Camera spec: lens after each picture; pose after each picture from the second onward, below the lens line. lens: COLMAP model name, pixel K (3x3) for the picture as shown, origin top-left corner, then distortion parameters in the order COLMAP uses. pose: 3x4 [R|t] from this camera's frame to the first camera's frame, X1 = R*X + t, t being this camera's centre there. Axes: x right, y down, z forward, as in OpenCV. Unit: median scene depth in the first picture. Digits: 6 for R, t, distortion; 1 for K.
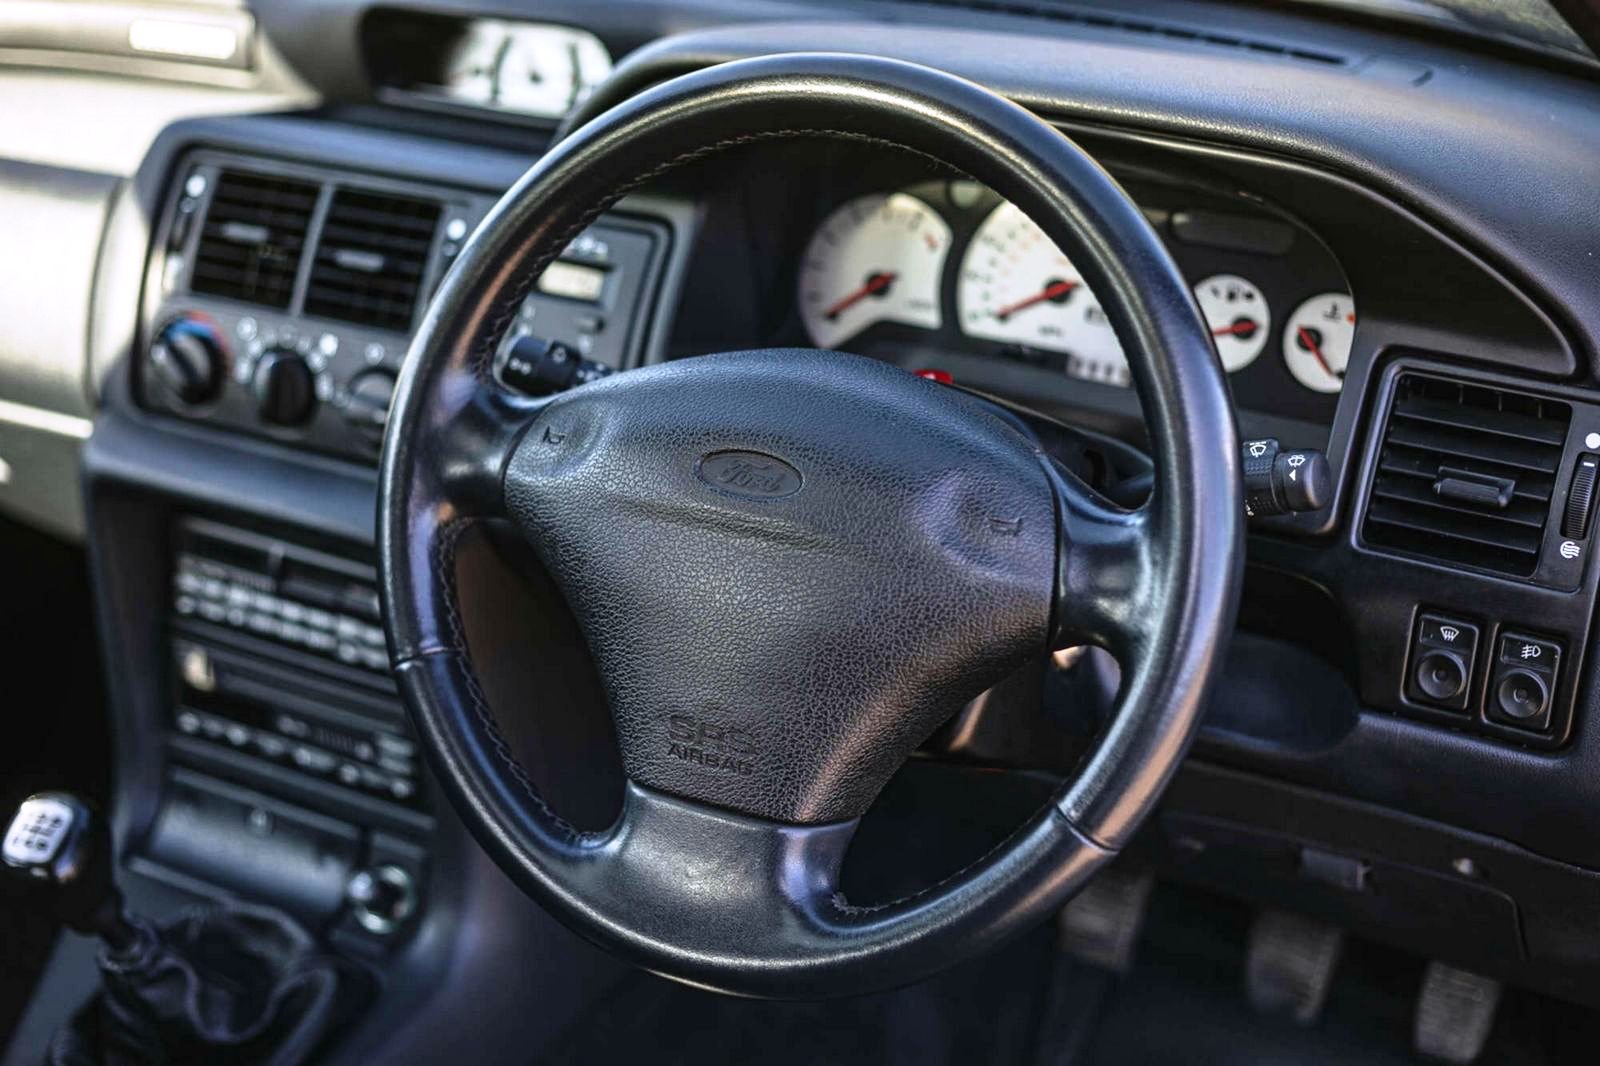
lens RADIAL K [[2525.8, 0, 800.0], [0, 2525.8, 533.0], [0, 0, 1]] dist [-0.102740, 0.014777]
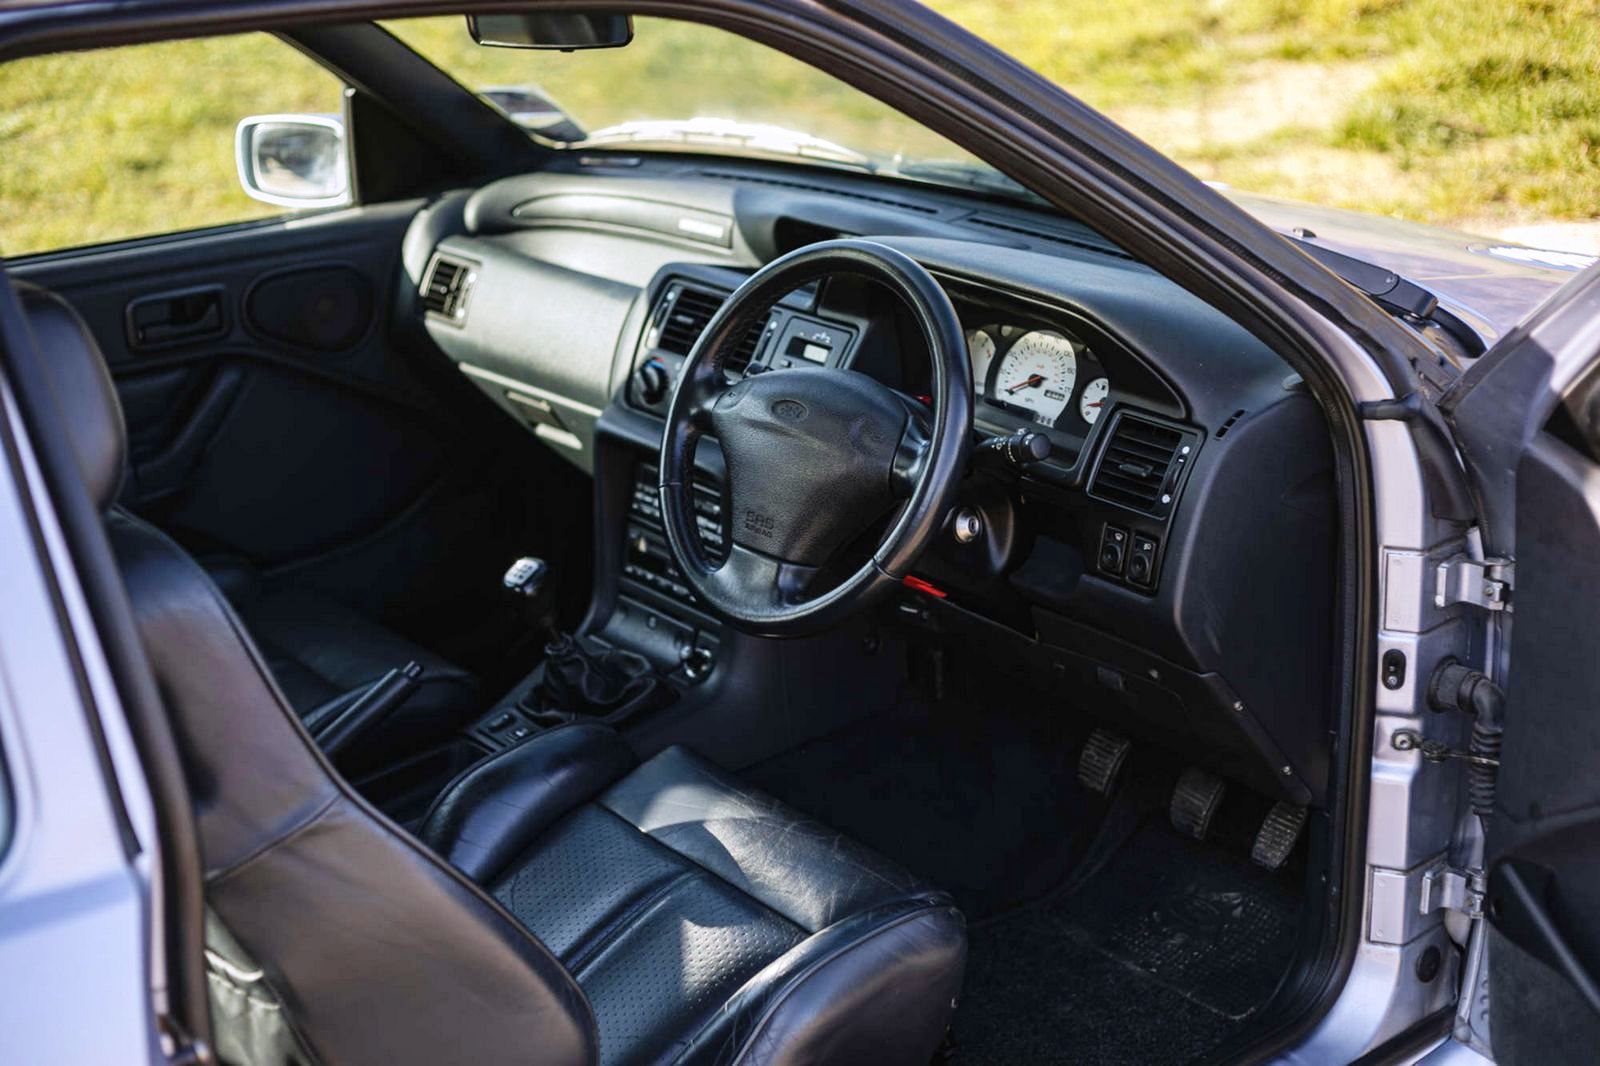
lens RADIAL K [[2525.8, 0, 800.0], [0, 2525.8, 533.0], [0, 0, 1]] dist [-0.102740, 0.014777]
pose [[0.933854, 0.128432, -0.333800, 0.562503], [-0.165667, 0.982471, -0.085467, 0.206282], [0.316972, 0.135113, 0.938761, -0.846580]]
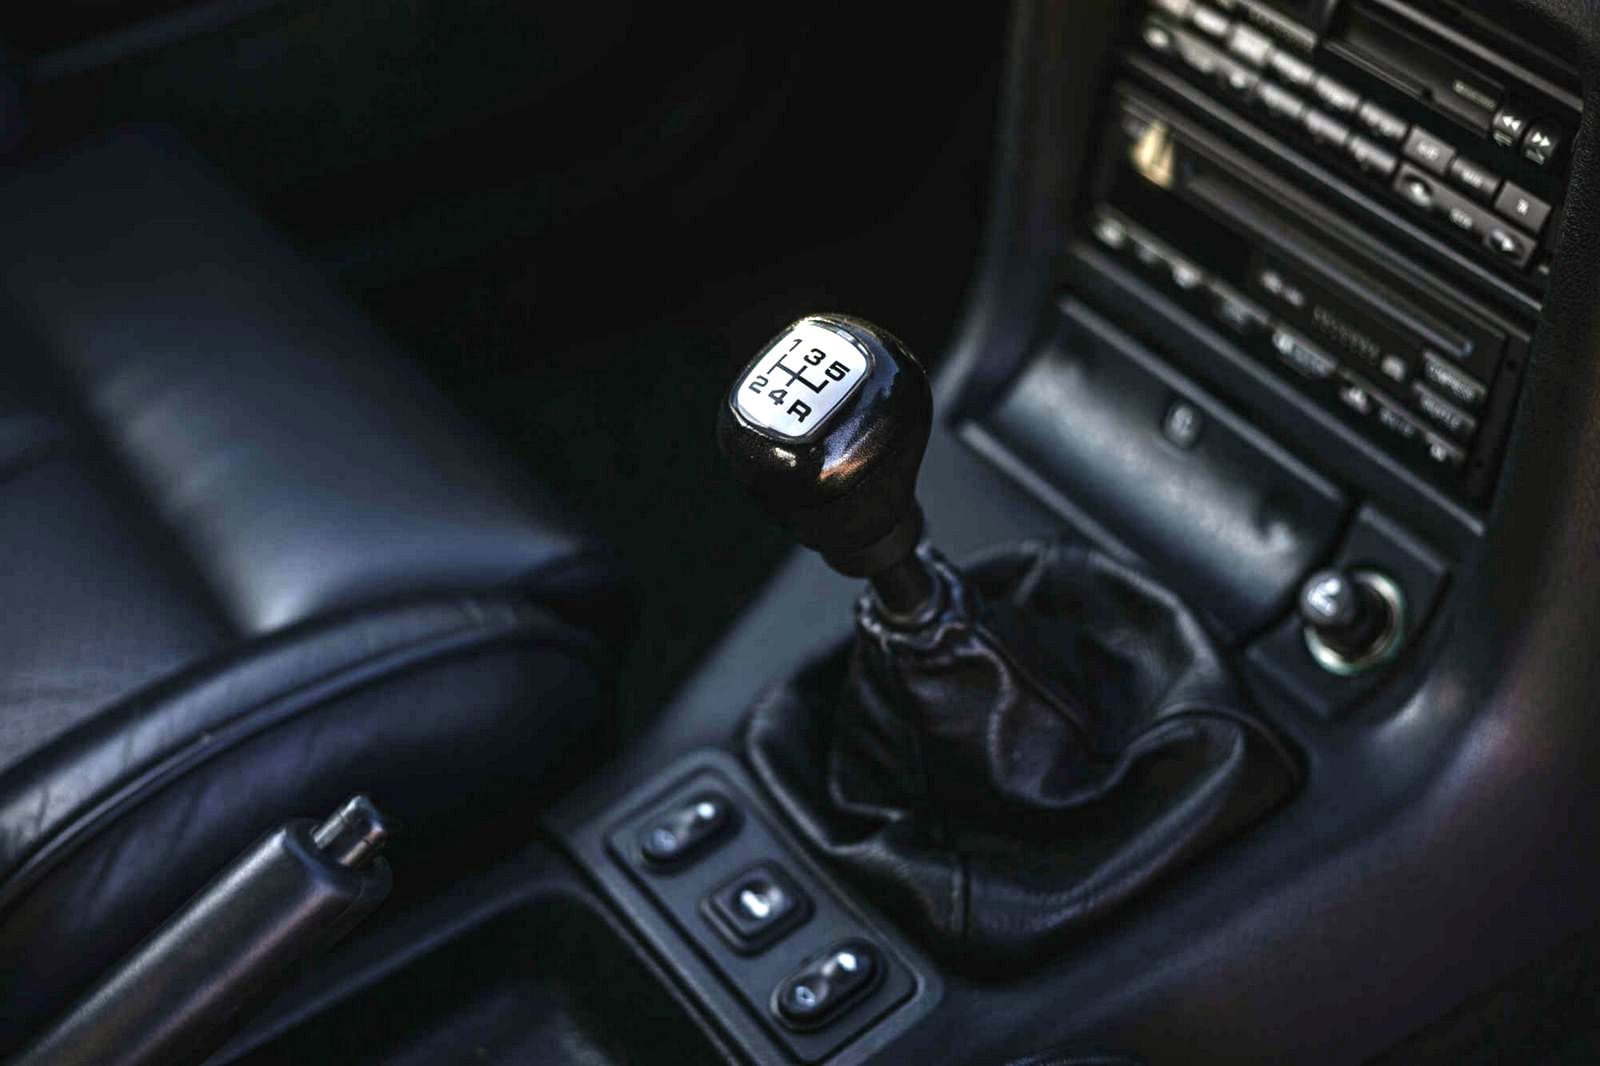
lens RADIAL K [[2525.8, 0, 800.0], [0, 2525.8, 533.0], [0, 0, 1]] dist [-0.102740, 0.014777]
pose [[0.907611, 0.296470, -0.297234, -0.118552], [-0.230891, 0.943831, 0.236374, 0.019754], [0.350617, -0.145907, 0.925083, 0.435314]]
